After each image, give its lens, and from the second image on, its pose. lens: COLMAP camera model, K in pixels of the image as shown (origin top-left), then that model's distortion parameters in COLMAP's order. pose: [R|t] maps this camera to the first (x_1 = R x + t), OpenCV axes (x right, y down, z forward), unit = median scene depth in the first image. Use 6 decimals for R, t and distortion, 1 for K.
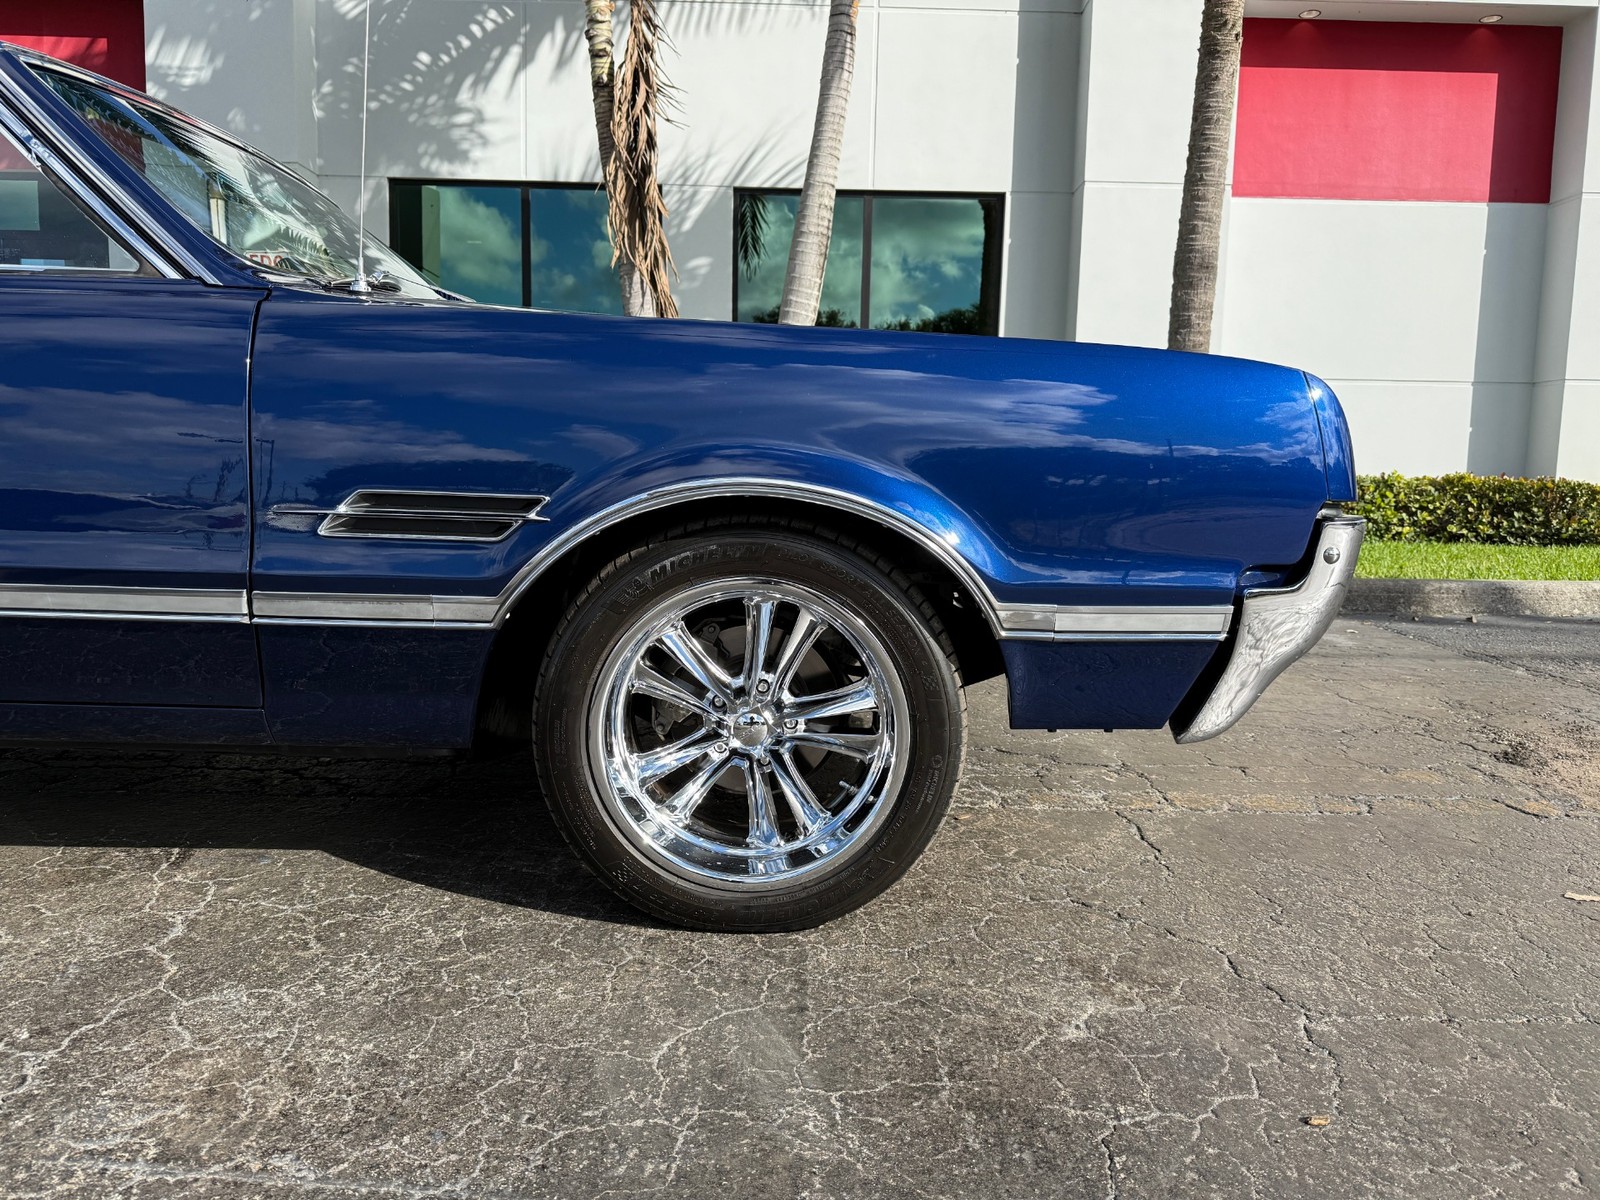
lens RADIAL K [[1150.3, 0, 800.0], [0, 1150.3, 600.0], [0, 0, 1]] dist [-0.003168, 0.001219]
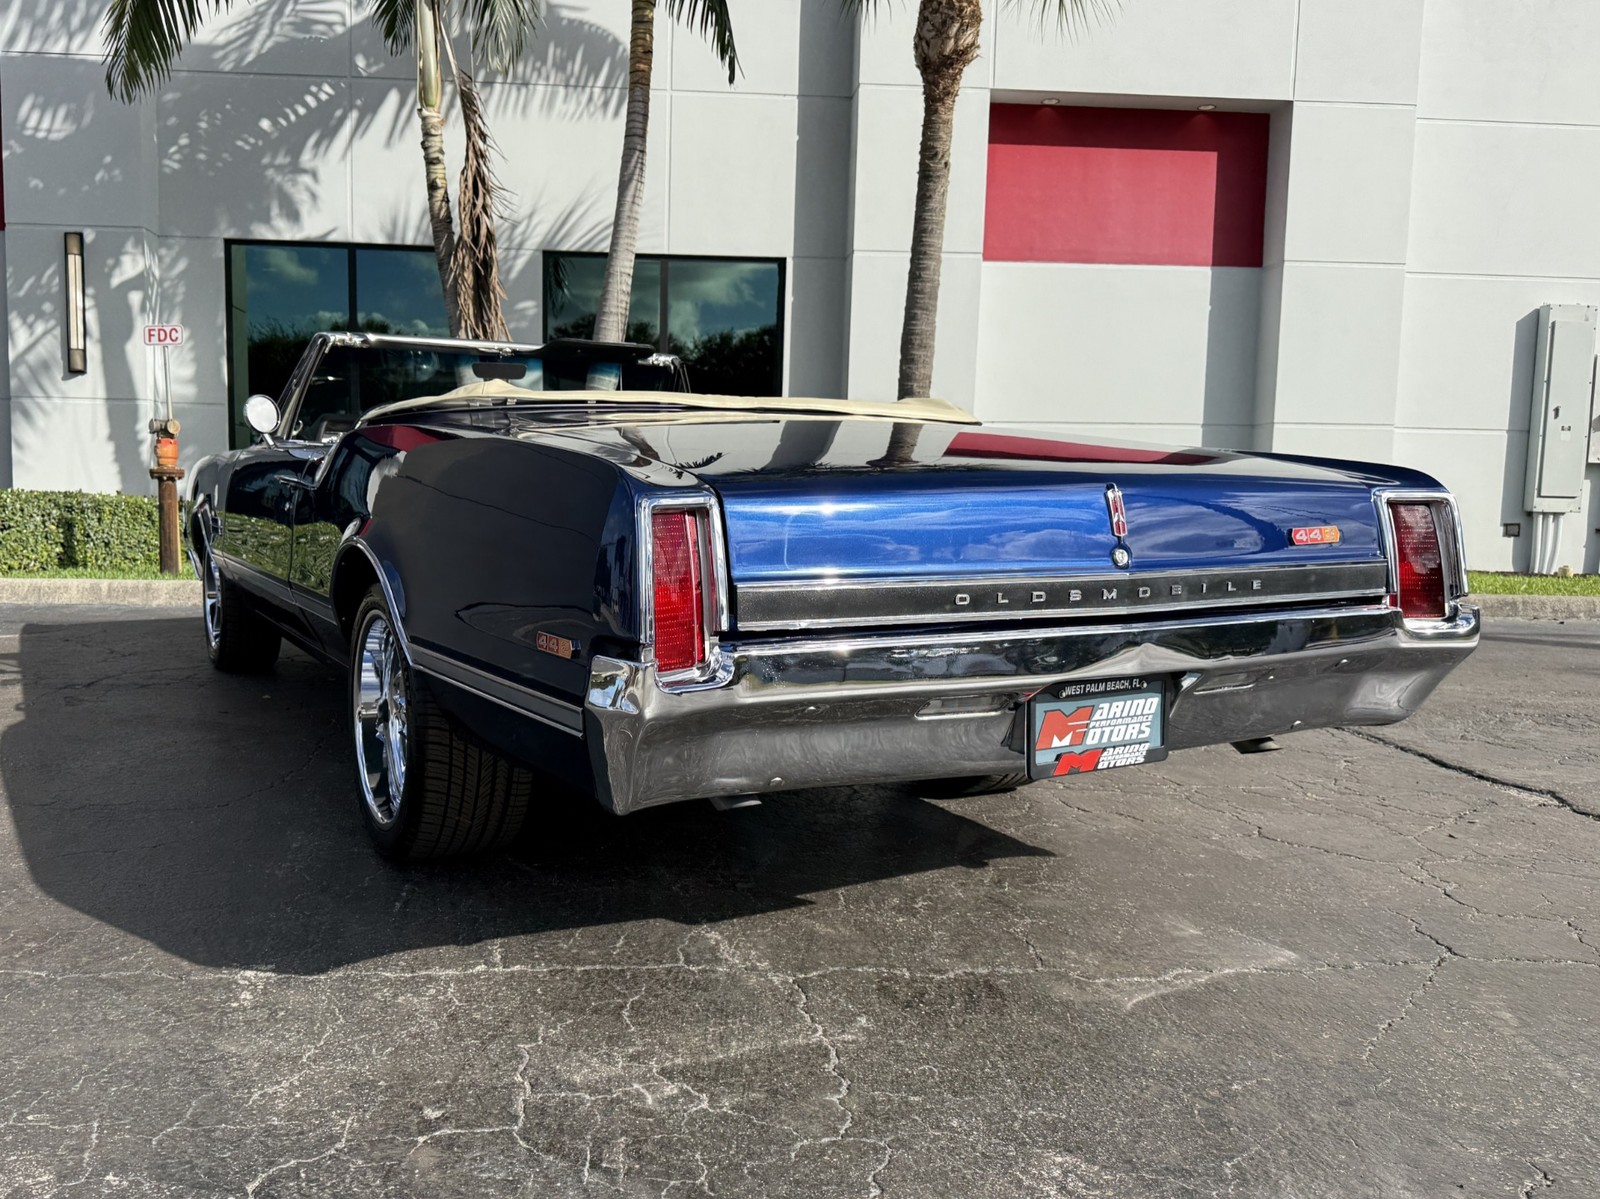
lens RADIAL K [[1287.7, 0, 675.5], [0, 1287.7, 637.7], [0, 0, 1]] dist [0.043489, -0.061784]
pose [[0.998898, -0.010031, 0.045851, 0.008987], [0.010132, 0.999947, -0.001973, 0.019658], [-0.045829, 0.002436, 0.998946, -0.272088]]
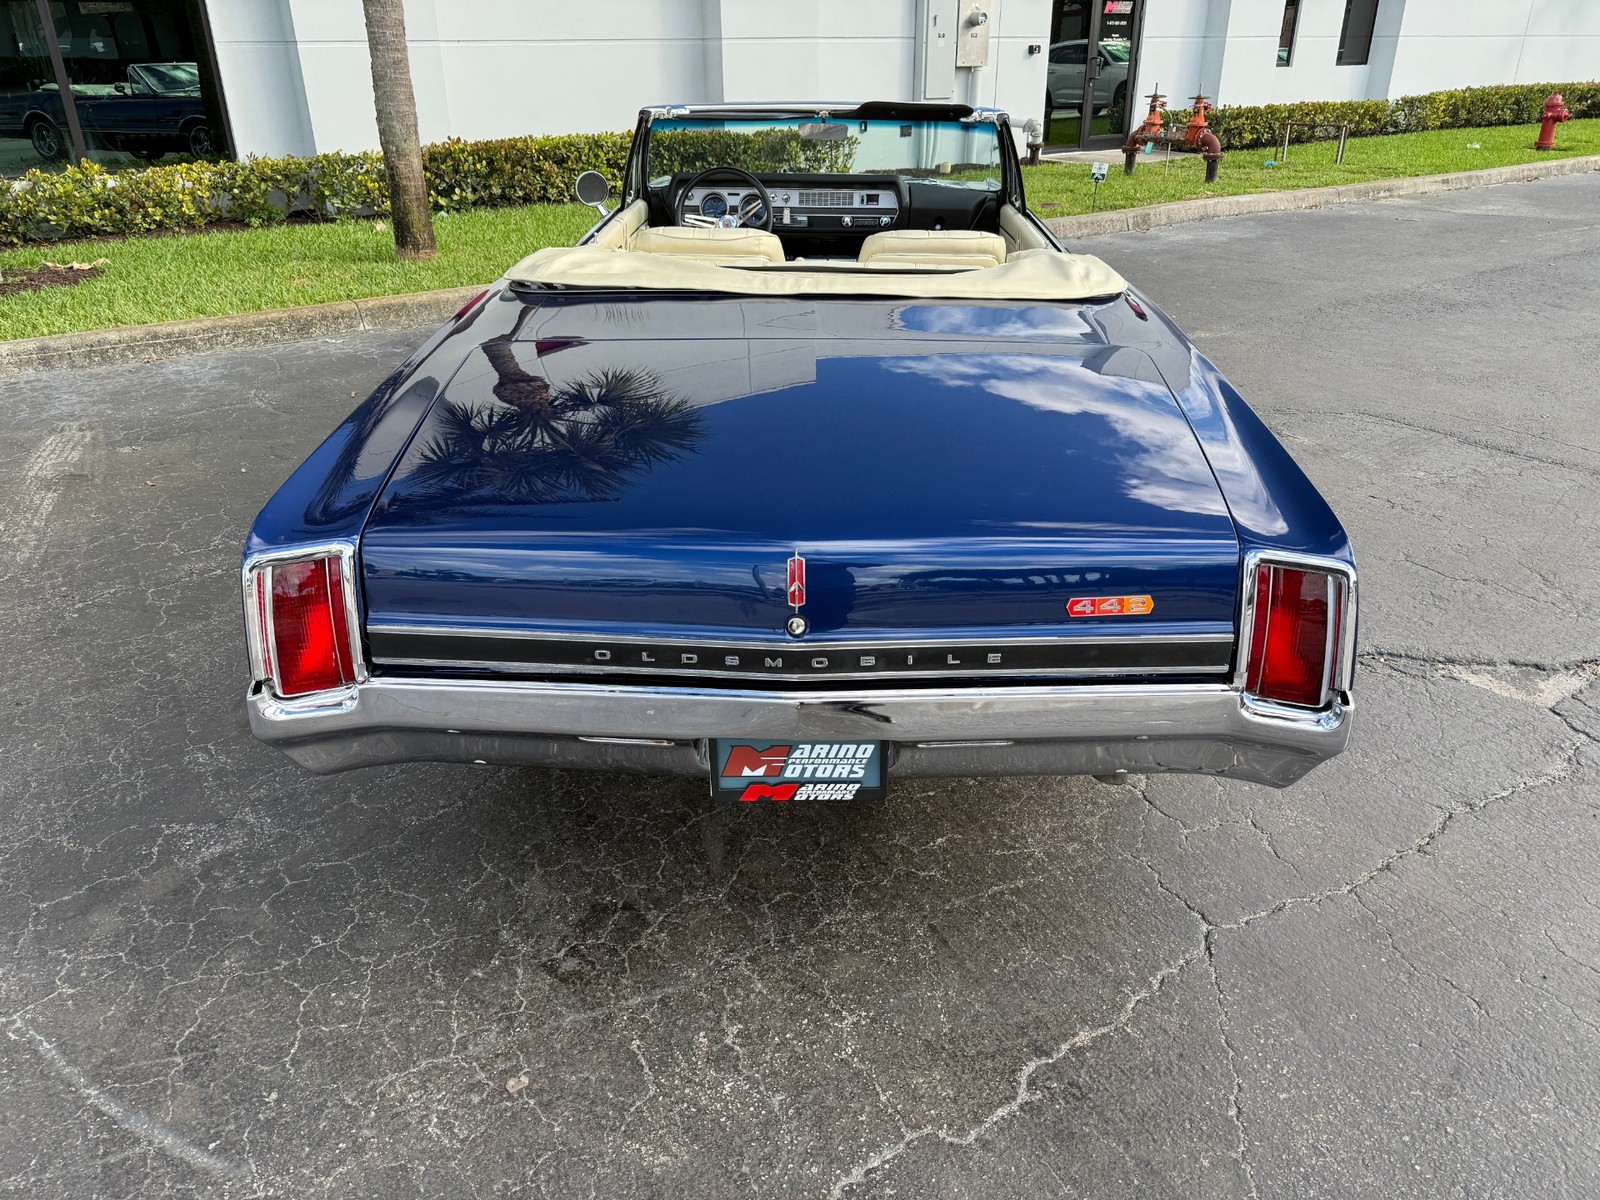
lens RADIAL K [[1118.4, 0, 800.0], [0, 1118.4, 600.0], [0, 0, 1]] dist [0.020055, -0.023527]
pose [[0.835528, -0.267563, 0.479900, 0.005912], [0.087315, 0.926980, 0.364808, -0.069555], [-0.542466, -0.262904, 0.797879, -0.155036]]
